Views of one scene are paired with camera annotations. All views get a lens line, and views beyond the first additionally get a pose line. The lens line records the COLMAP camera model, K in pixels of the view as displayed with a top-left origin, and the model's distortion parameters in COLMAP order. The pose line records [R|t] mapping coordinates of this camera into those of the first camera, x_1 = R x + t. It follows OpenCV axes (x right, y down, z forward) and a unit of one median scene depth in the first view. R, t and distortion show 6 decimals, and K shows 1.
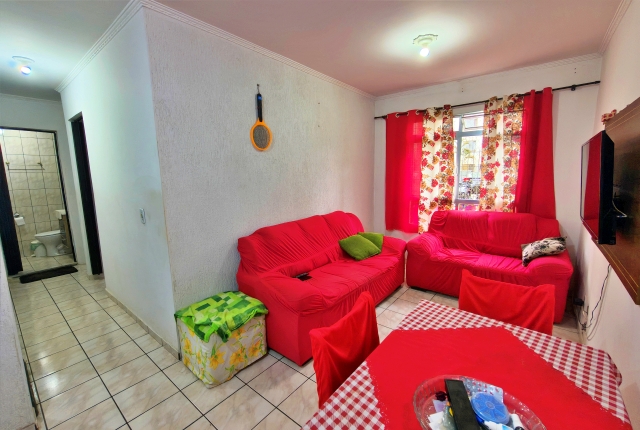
lens RADIAL K [[272.7, 0, 320.6], [0, 272.7, 212.8], [0, 0, 1]] dist [0.000432, -0.000887]
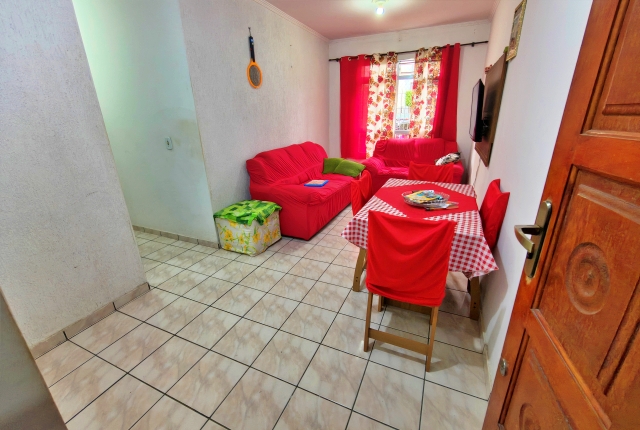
lens RADIAL K [[272.7, 0, 320.6], [0, 272.7, 212.8], [0, 0, 1]] dist [0.000432, -0.000887]
pose [[0.967018, -0.088917, 0.238685, -0.247190], [0.040665, 0.978964, 0.199941, 0.078968], [-0.251442, -0.183640, 0.950291, -0.302946]]
